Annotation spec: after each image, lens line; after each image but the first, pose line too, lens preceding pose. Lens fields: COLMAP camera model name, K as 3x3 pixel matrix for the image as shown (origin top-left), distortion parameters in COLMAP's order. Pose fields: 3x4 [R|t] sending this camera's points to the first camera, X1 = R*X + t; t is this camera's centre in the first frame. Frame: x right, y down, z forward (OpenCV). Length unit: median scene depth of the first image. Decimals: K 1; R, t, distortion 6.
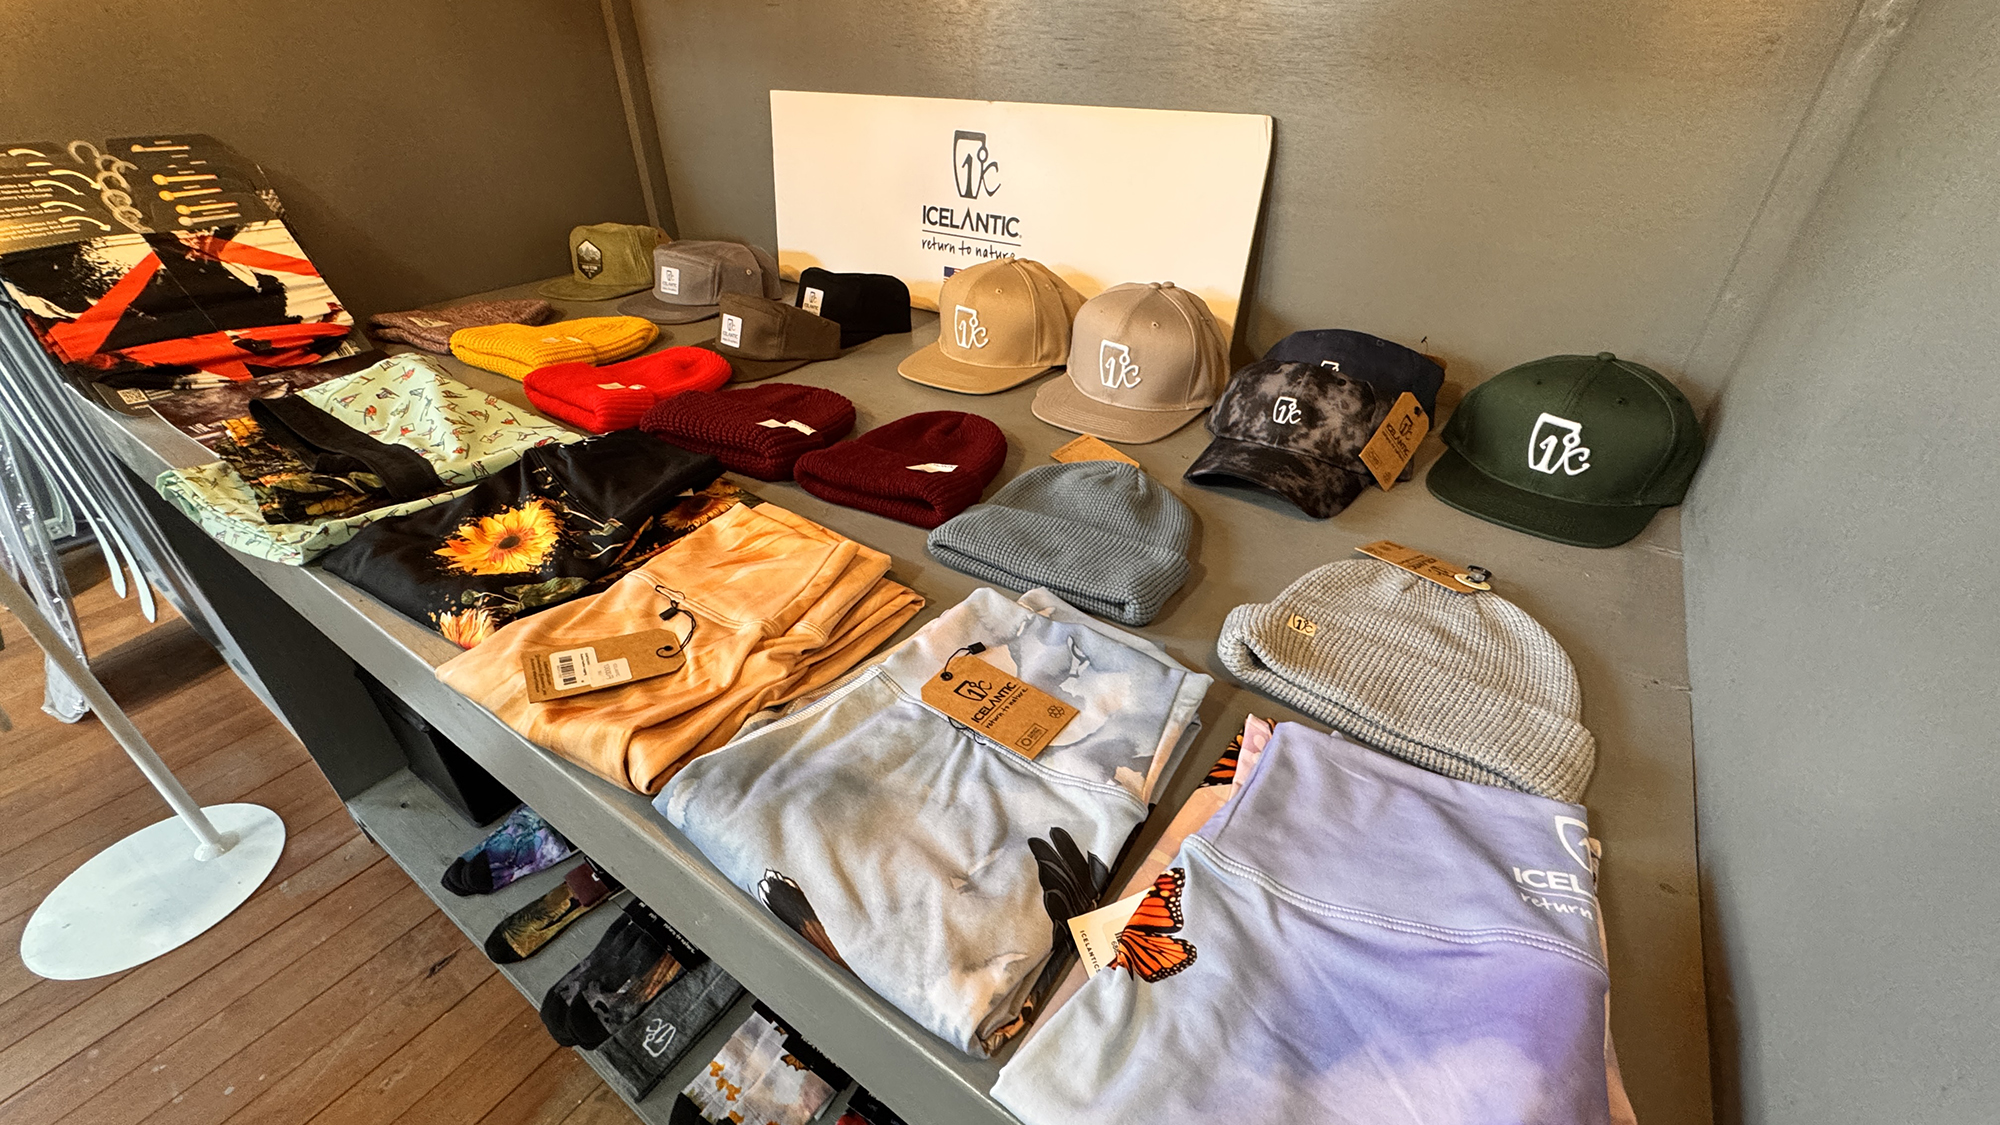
lens RADIAL K [[793.2, 0, 1007.6], [0, 793.2, 563.0], [0, 0, 1]] dist [-0.001273, 0.000040]
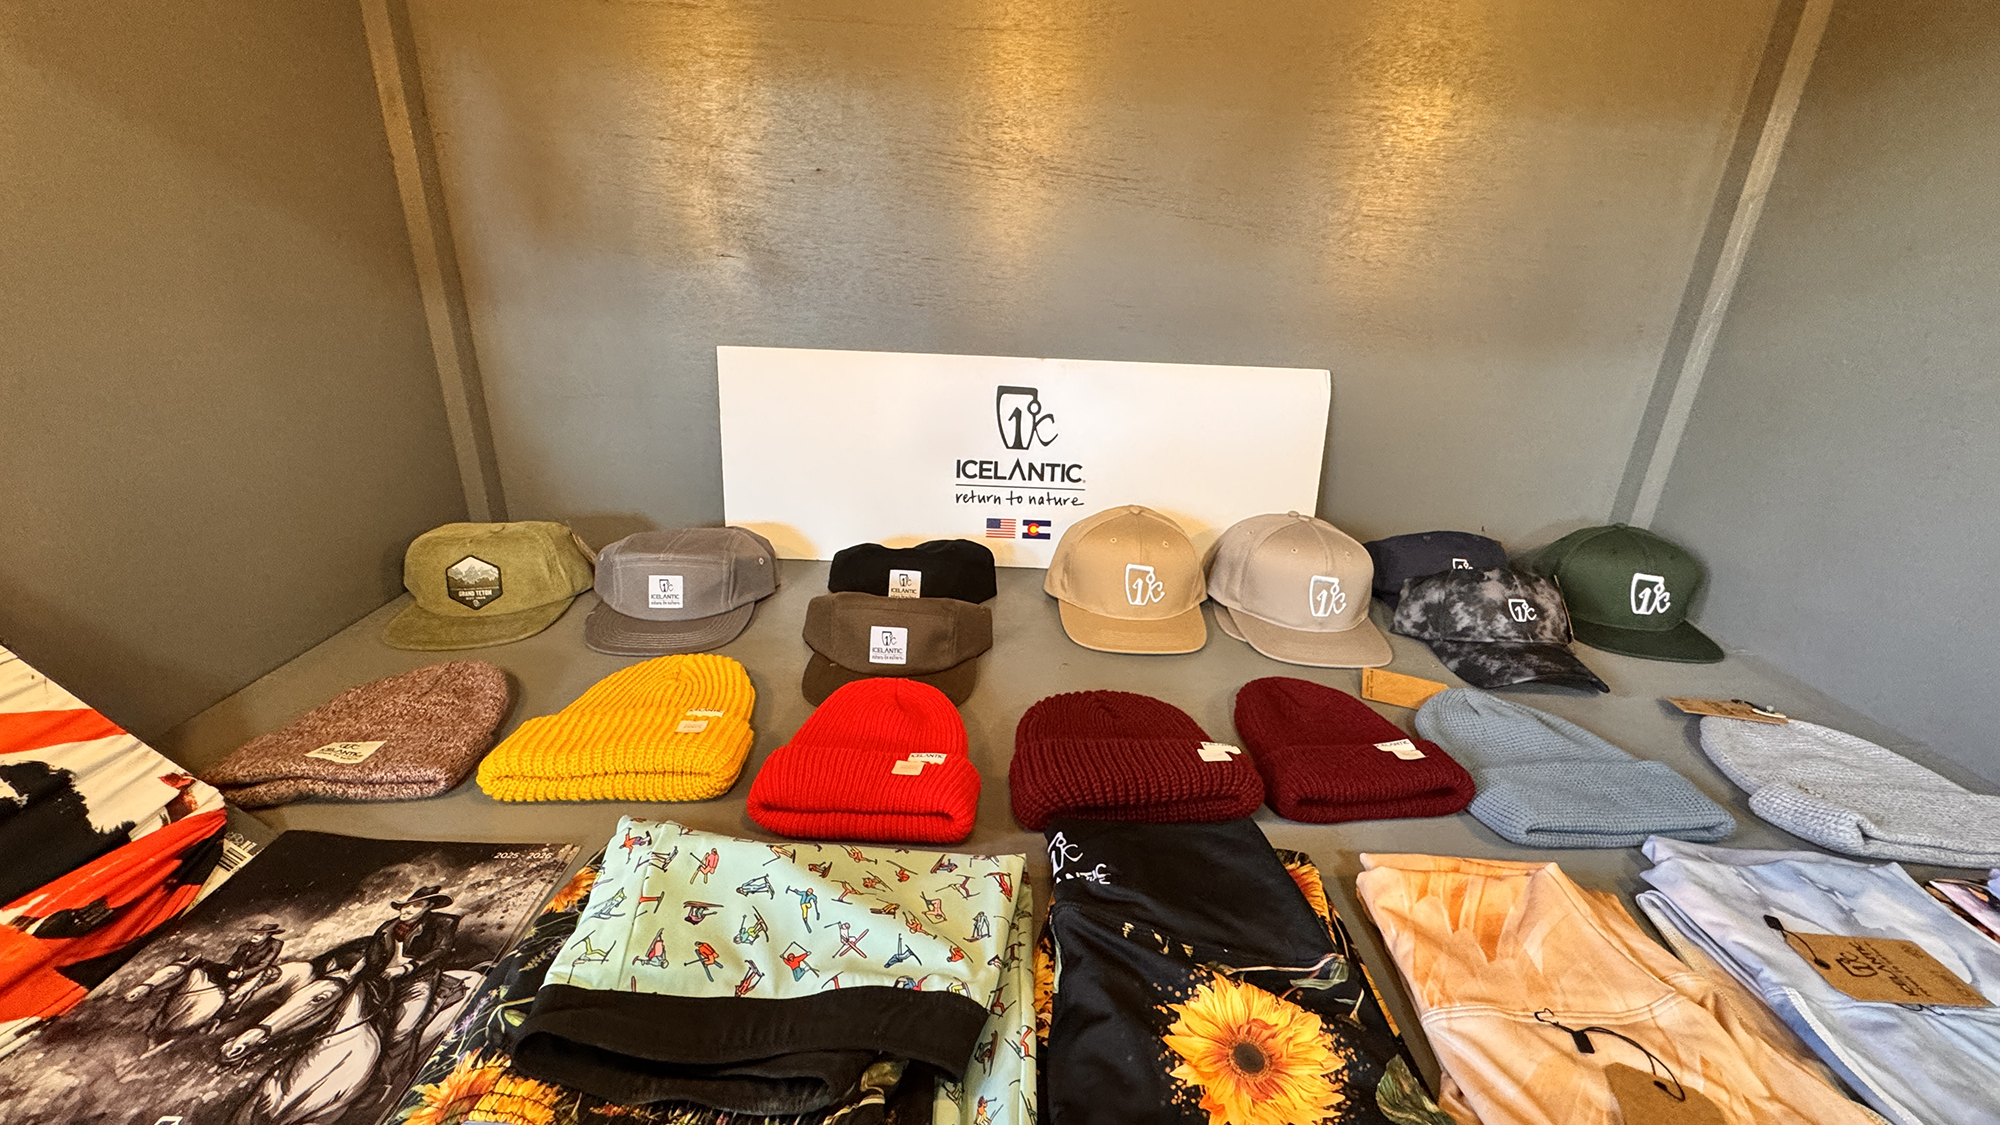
lens RADIAL K [[793.2, 0, 1002.9], [0, 793.2, 563.5], [0, 0, 1]] dist [-0.001273, 0.000040]
pose [[0.823889, -0.181947, 0.536751, -0.629773], [0.282876, 0.952681, -0.111263, -0.238194], [-0.491109, 0.243502, 0.836372, 0.253737]]
